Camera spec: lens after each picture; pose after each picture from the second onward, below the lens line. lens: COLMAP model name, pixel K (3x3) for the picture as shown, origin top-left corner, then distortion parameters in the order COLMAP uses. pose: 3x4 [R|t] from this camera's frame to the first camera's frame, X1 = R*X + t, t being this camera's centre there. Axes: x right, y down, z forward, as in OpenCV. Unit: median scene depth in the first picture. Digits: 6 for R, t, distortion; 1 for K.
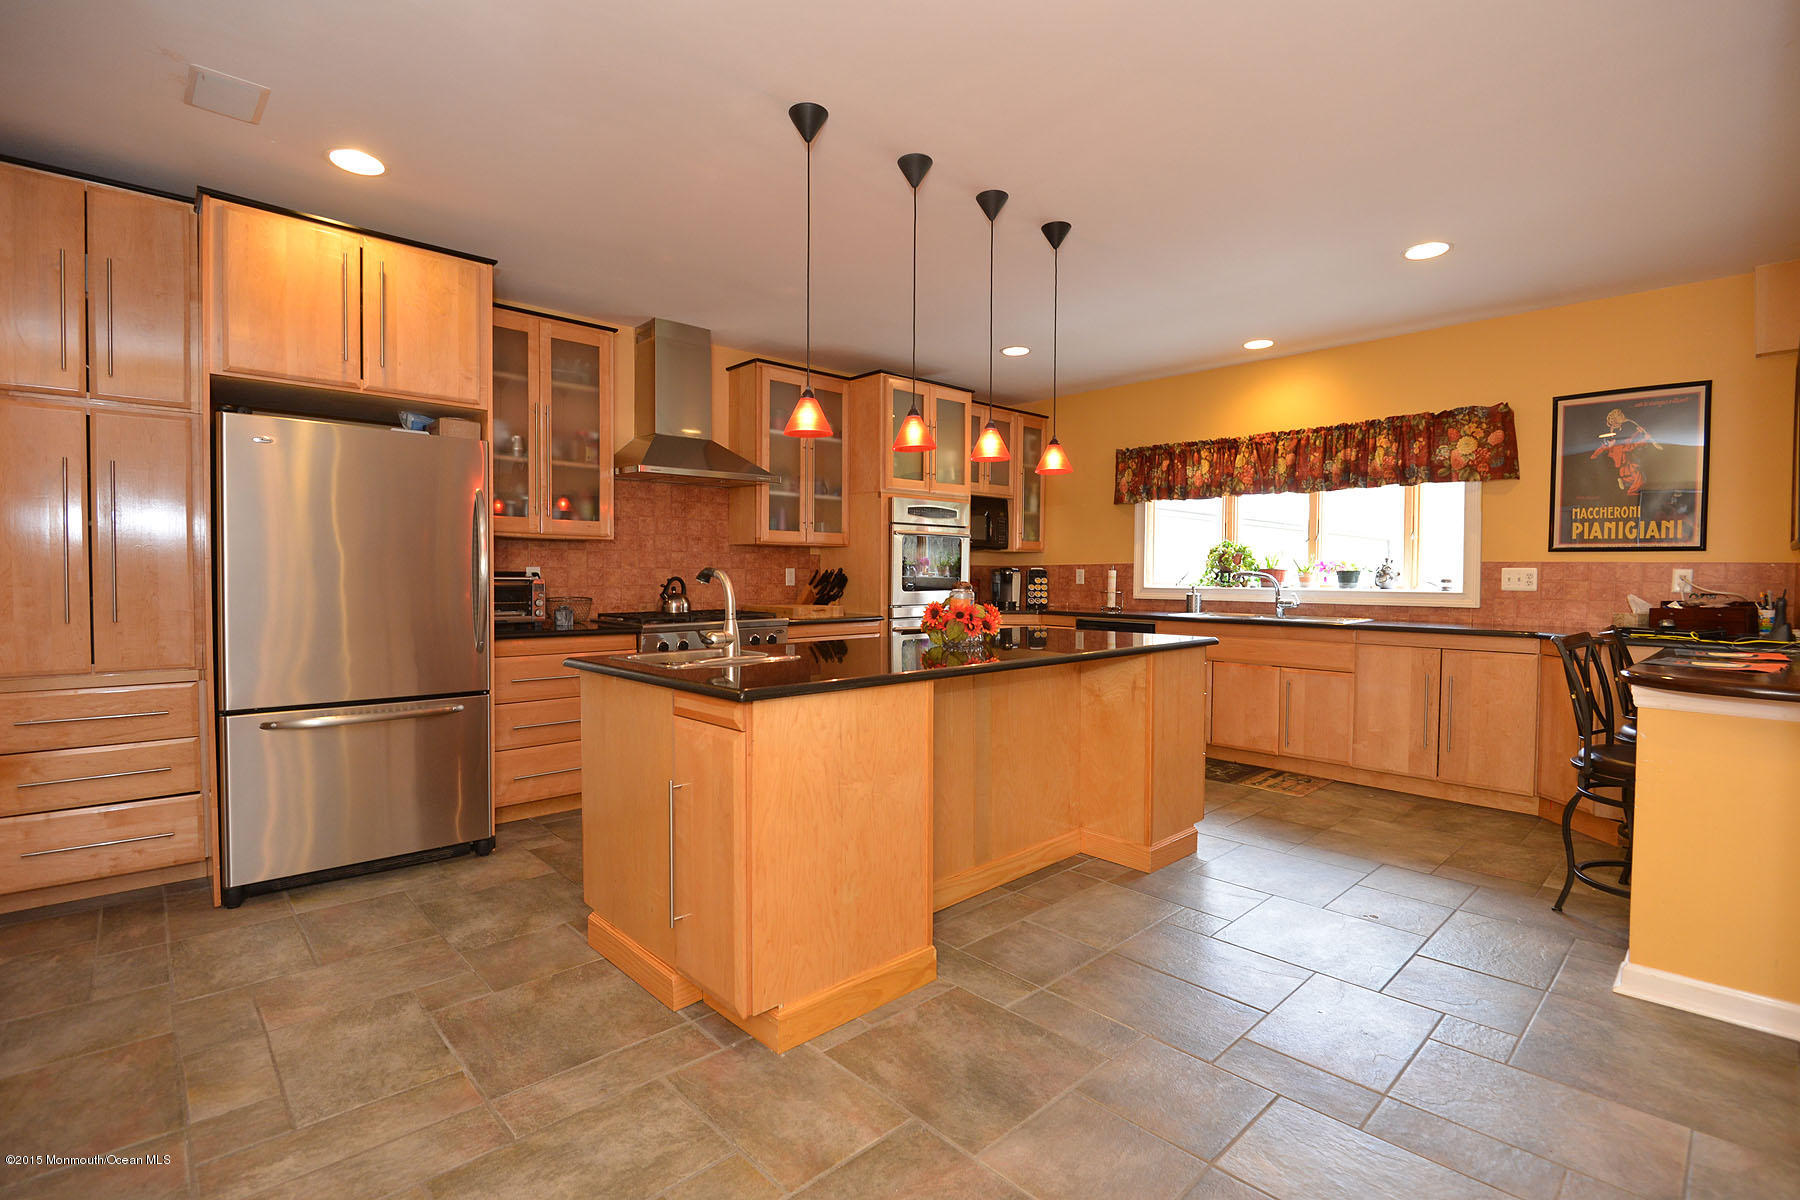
lens RADIAL K [[817.3, 0, 892.3], [0, 817.3, 593.3], [0, 0, 1]] dist [-0.008137, -0.001820]
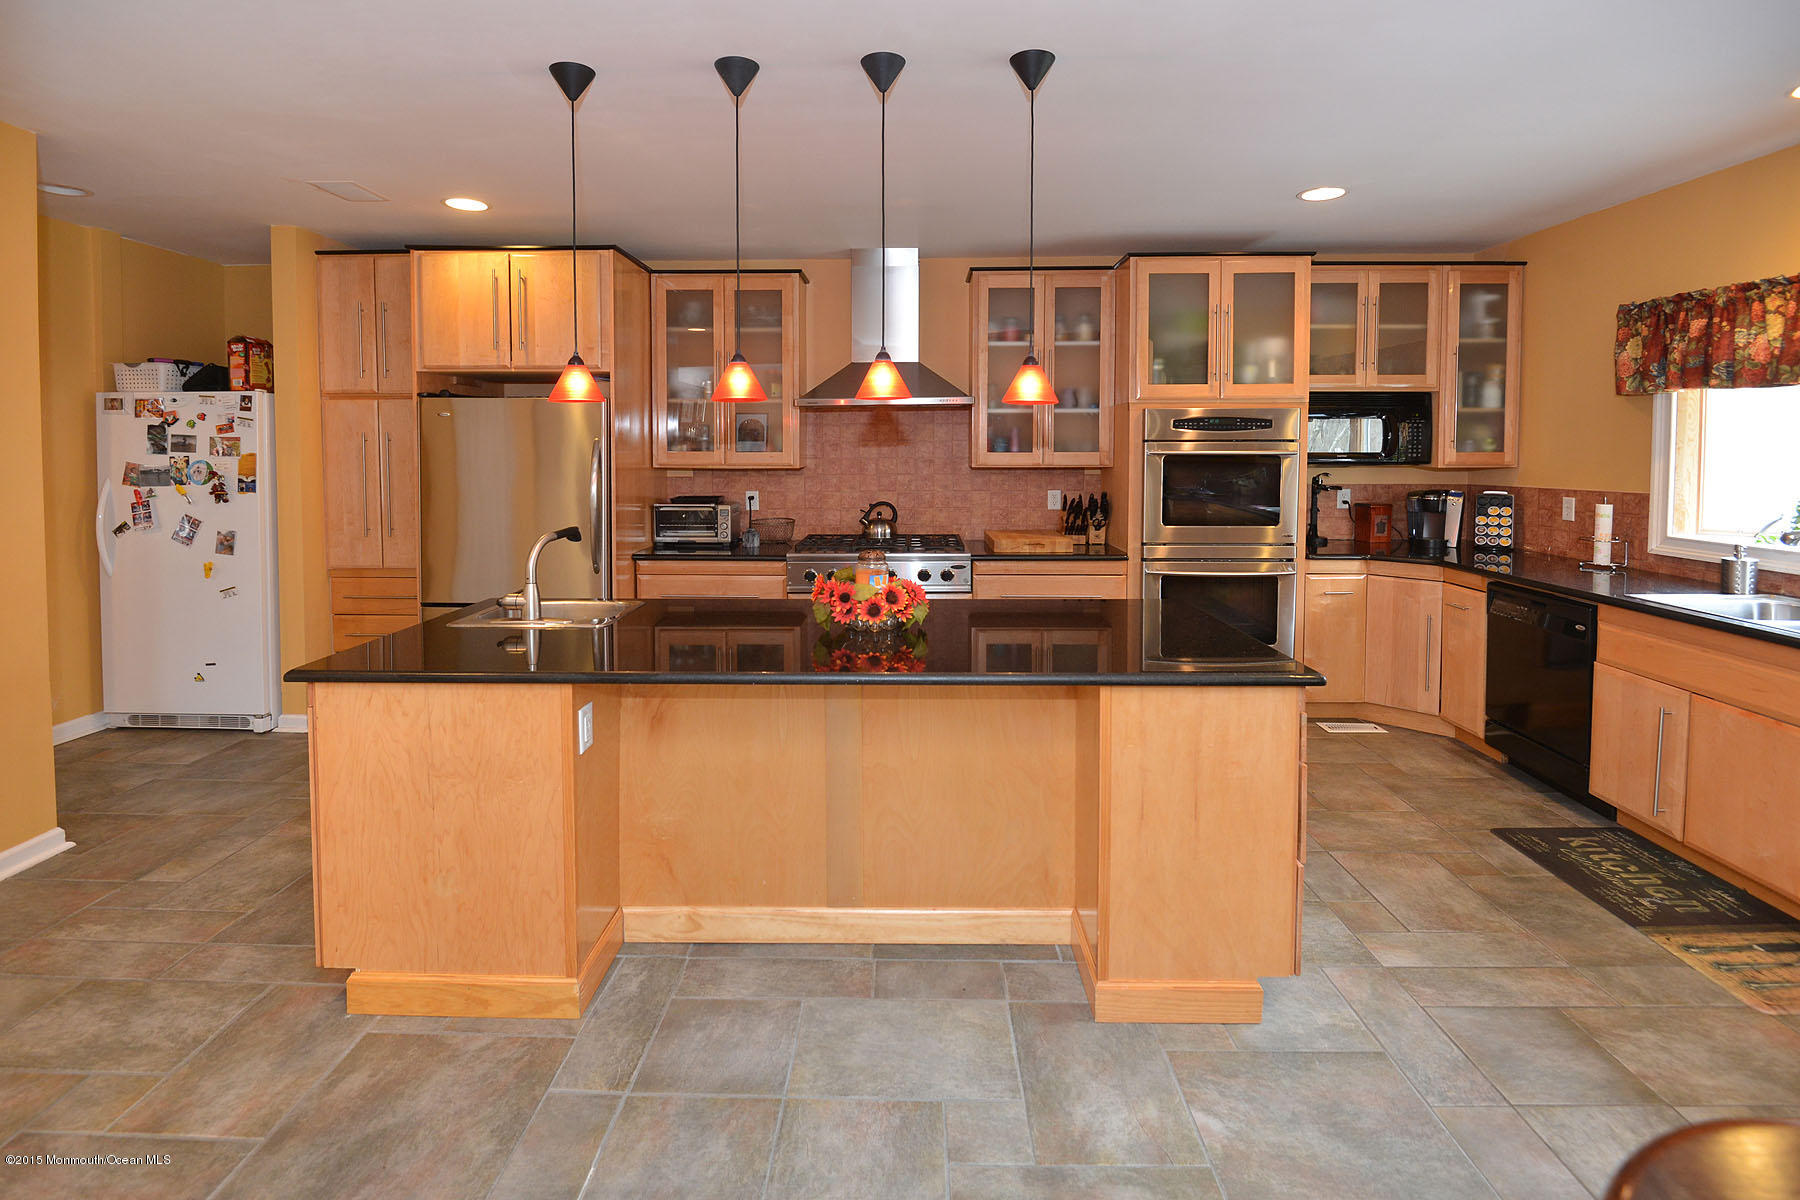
lens RADIAL K [[817.3, 0, 890.2], [0, 817.3, 473.1], [0, 0, 1]] dist [-0.008137, -0.001820]
pose [[0.729880, 0.023415, -0.683174, 0.386315], [-0.022972, 0.999689, 0.009722, -0.059236], [0.683189, 0.008598, 0.730191, 0.251794]]
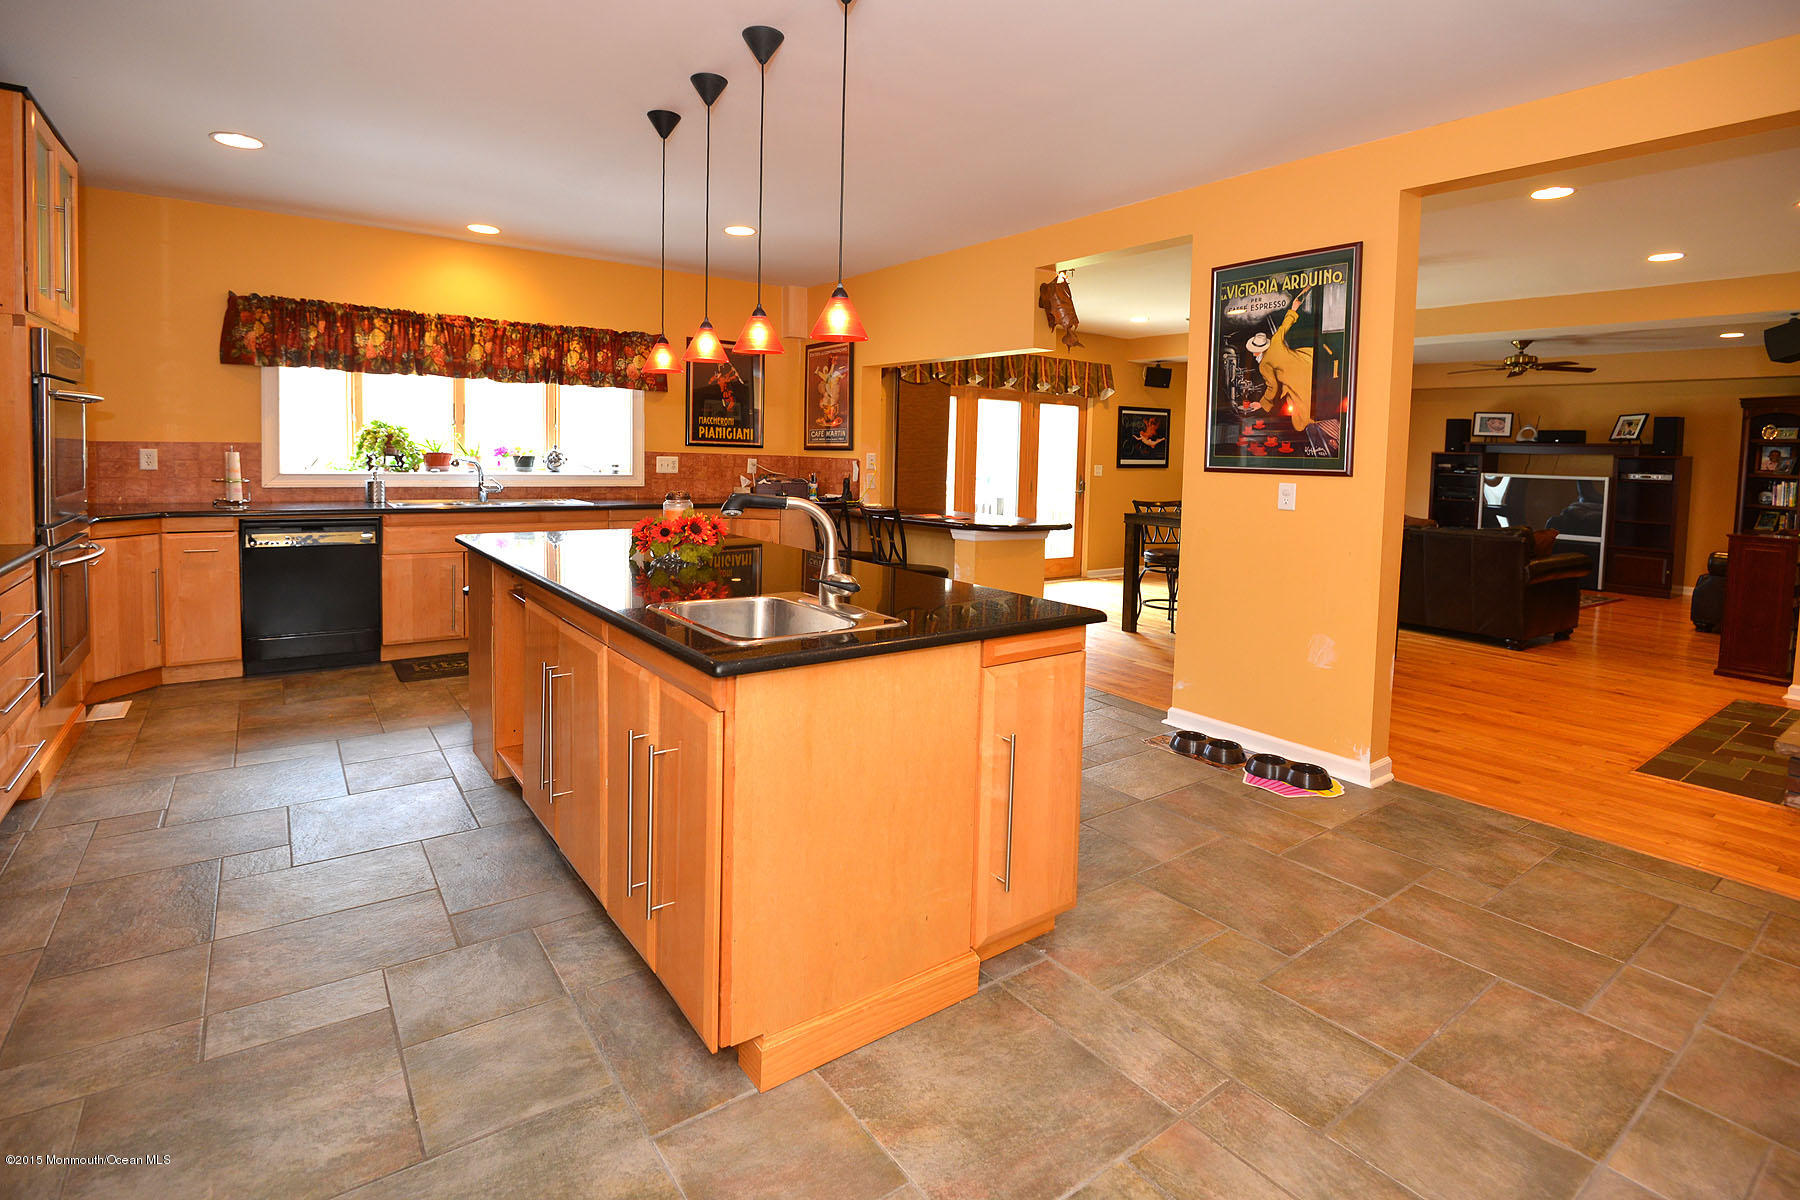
lens RADIAL K [[786.0, 0, 870.7], [0, 786.0, 499.0], [0, 0, 1]] dist [-0.013841, -0.002048]
pose [[0.189108, -0.055905, 0.980364, -0.430348], [0.004149, 0.998415, 0.056134, -0.029986], [-0.981947, -0.006548, 0.189040, 0.373780]]
